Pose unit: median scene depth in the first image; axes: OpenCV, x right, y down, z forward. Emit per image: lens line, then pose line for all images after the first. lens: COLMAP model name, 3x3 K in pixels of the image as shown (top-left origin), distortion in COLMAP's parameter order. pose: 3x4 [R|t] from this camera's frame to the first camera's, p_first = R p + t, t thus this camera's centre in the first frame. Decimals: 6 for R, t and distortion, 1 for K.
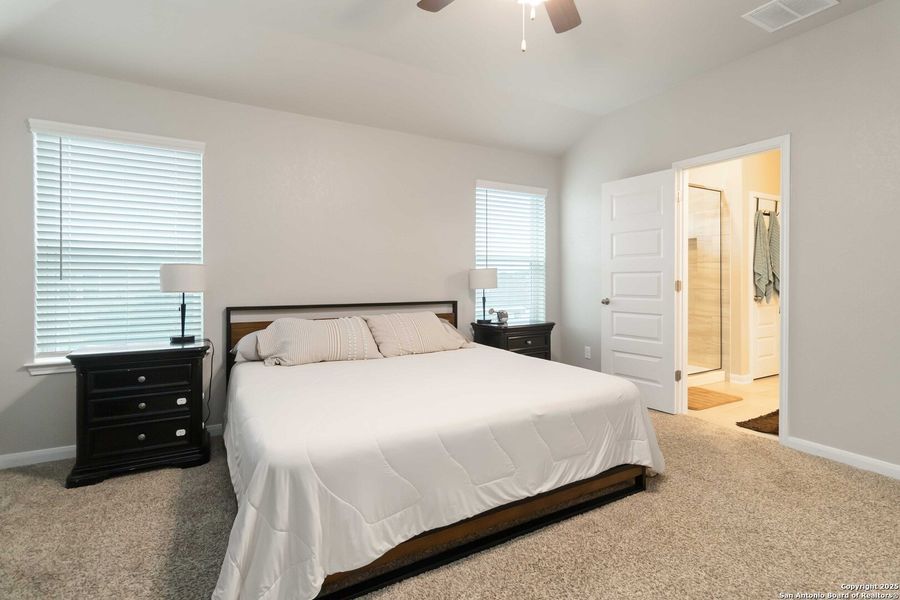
lens RADIAL K [[423.6, 0, 456.4], [0, 423.6, 282.6], [0, 0, 1]] dist [0.000366, 0.000293]
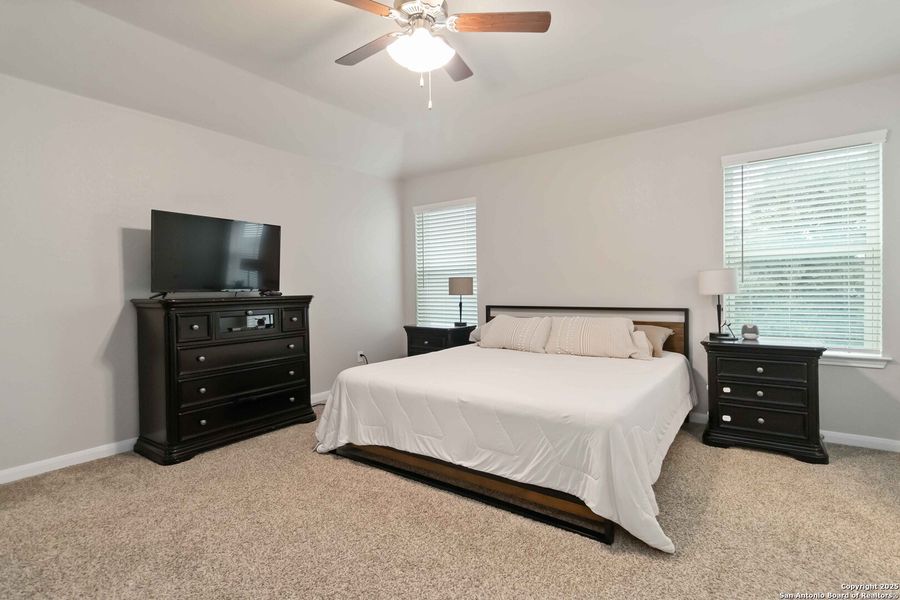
lens RADIAL K [[419.4, 0, 456.1], [0, 419.4, 293.1], [0, 0, 1]] dist [0.004708, 0.000191]
pose [[0.436635, 0.006205, -0.899617, 0.833903], [0.011727, 0.999852, 0.012588, -0.005151], [0.899562, -0.016046, 0.436498, 0.313273]]
